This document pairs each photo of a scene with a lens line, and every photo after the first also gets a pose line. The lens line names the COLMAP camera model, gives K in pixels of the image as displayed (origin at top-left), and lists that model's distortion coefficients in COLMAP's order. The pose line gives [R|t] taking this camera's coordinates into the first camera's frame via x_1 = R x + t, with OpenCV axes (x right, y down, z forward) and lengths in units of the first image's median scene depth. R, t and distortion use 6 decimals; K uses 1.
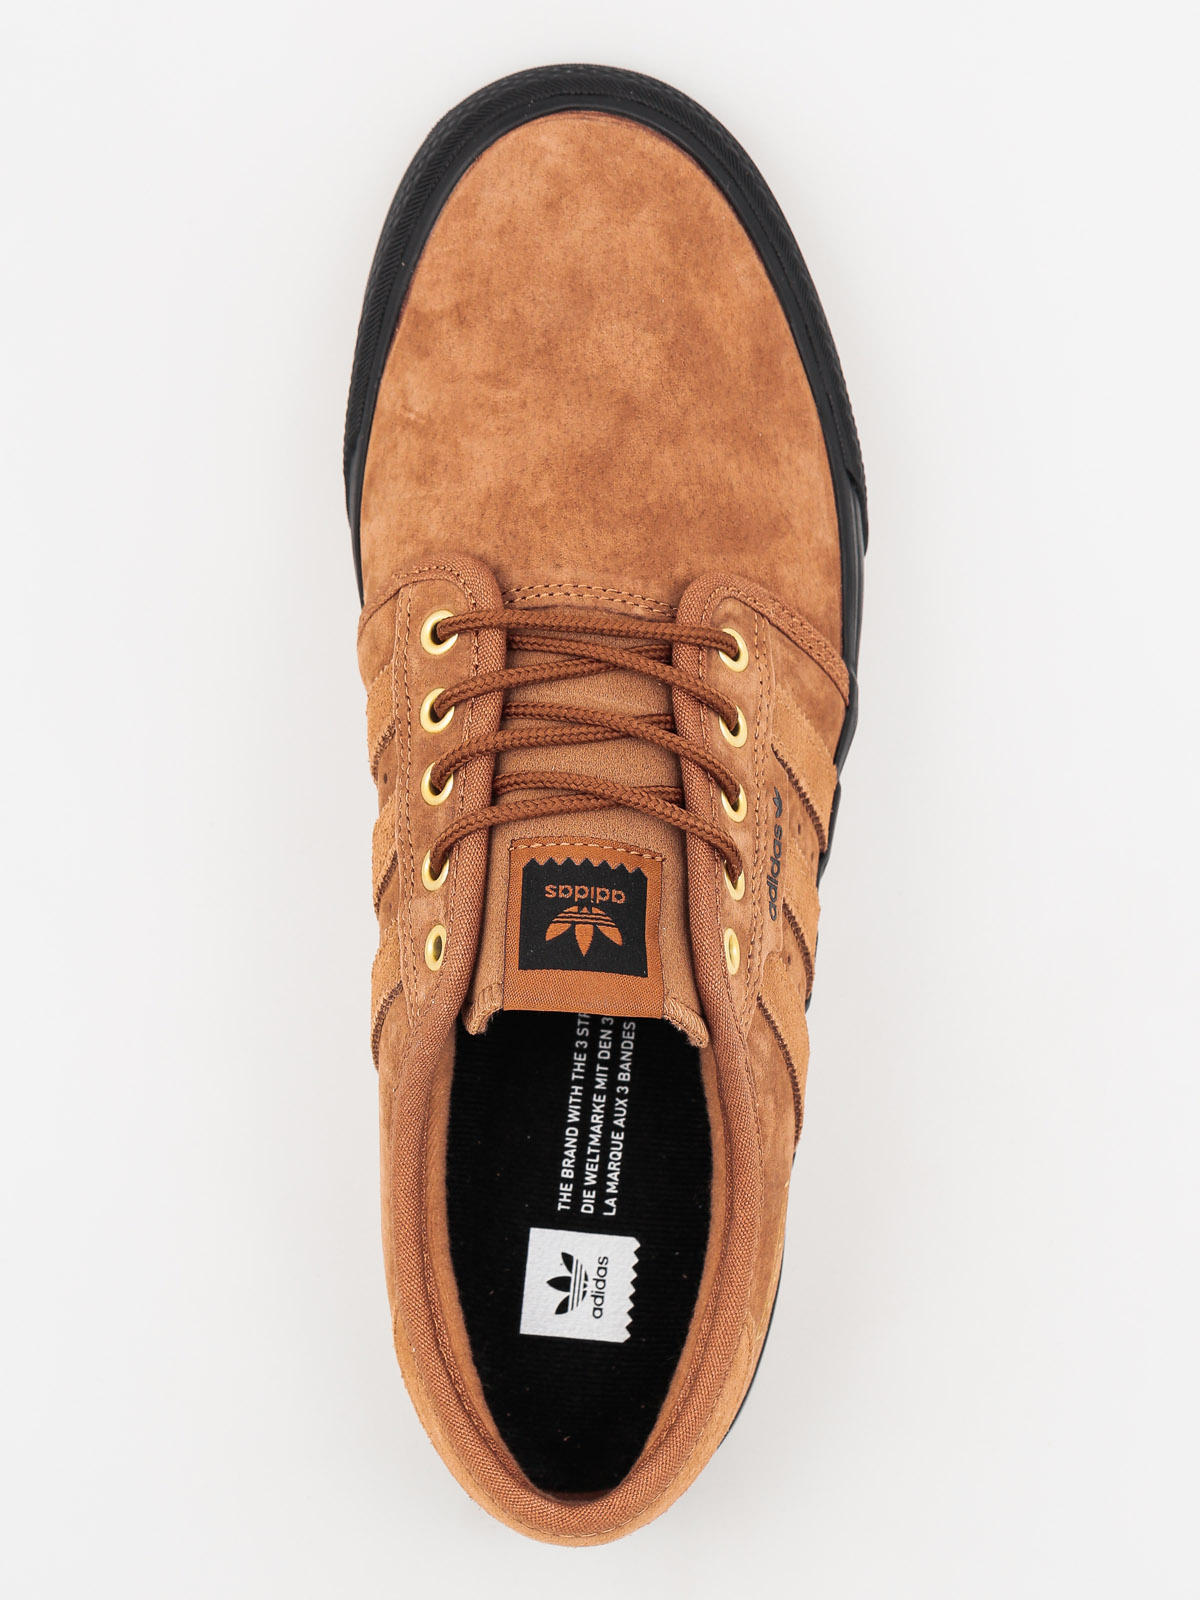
lens RADIAL K [[6610.4, 0, 600.0], [0, 6610.4, 800.0], [0, 0, 1]] dist [0.040169, 4.892420]
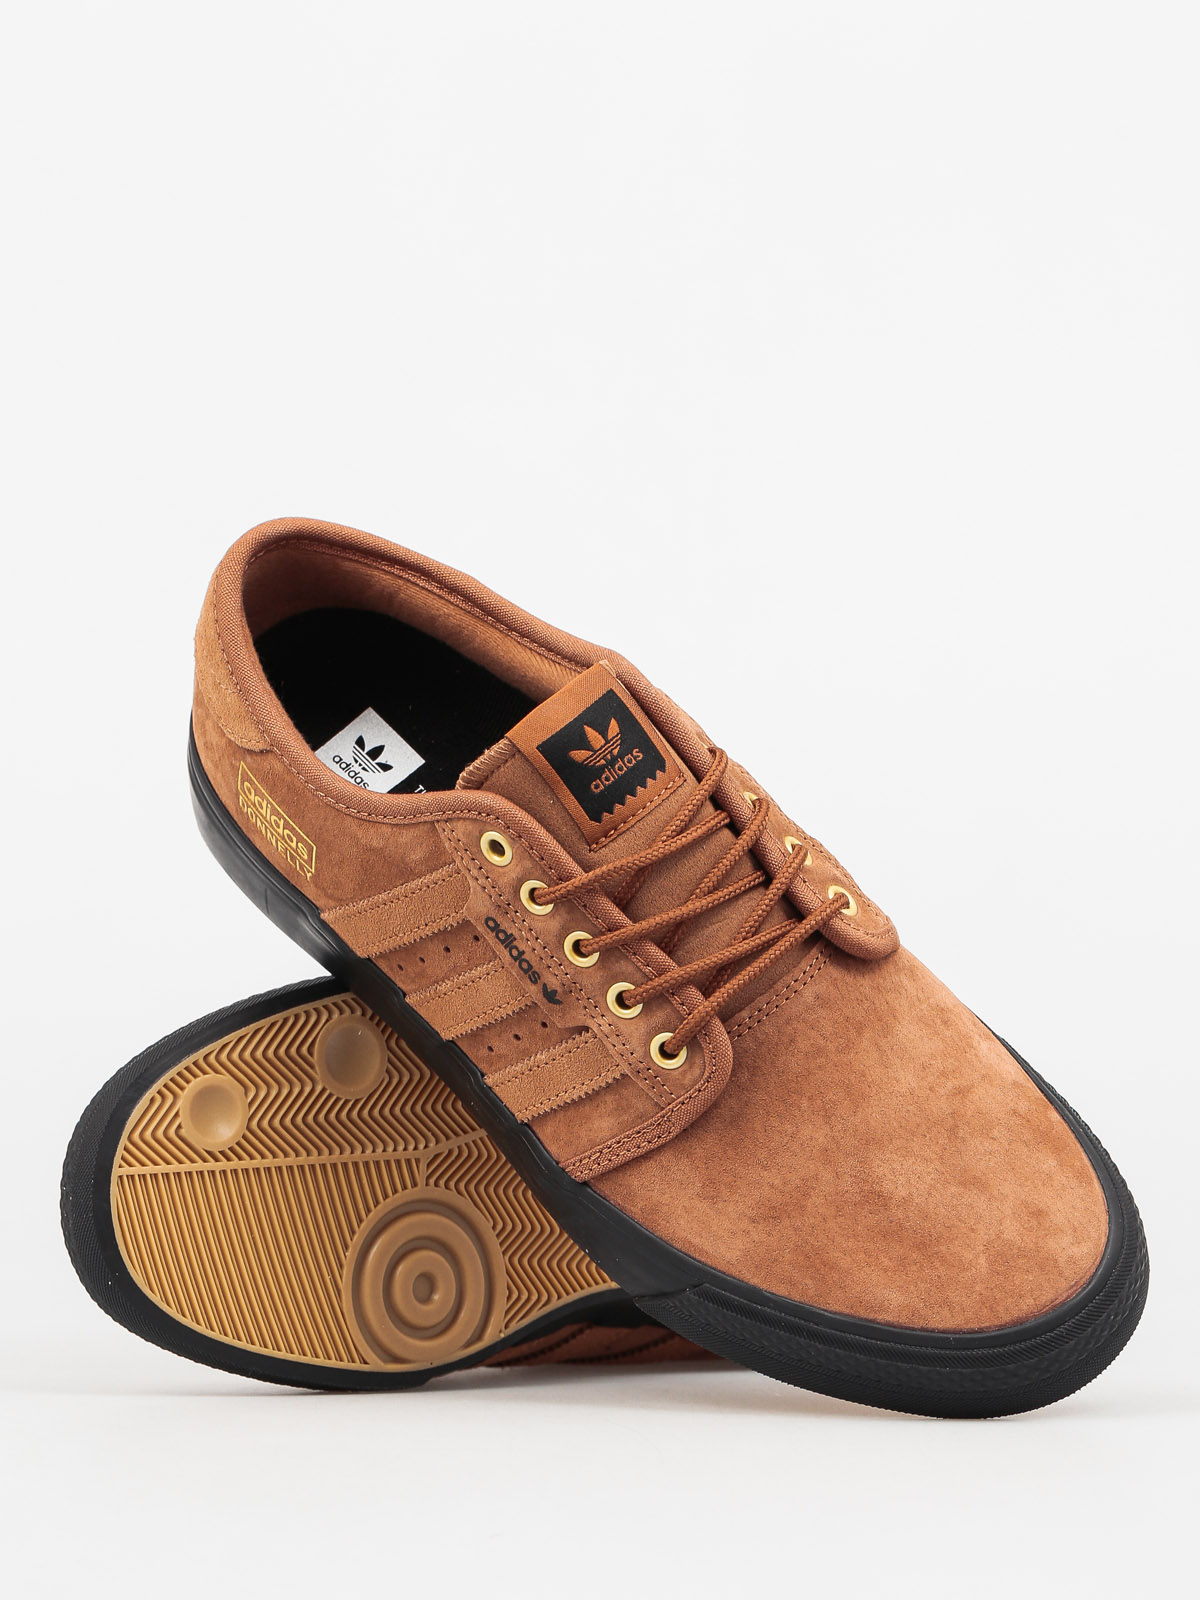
lens RADIAL K [[6610.4, 0, 600.0], [0, 6610.4, 800.0], [0, 0, 1]] dist [0.040169, 4.892420]
pose [[-0.681629, 0.591883, -0.430182, 0.518856], [-0.728825, -0.601268, 0.327554, -0.379963], [-0.064781, 0.536797, 0.841221, -0.042958]]
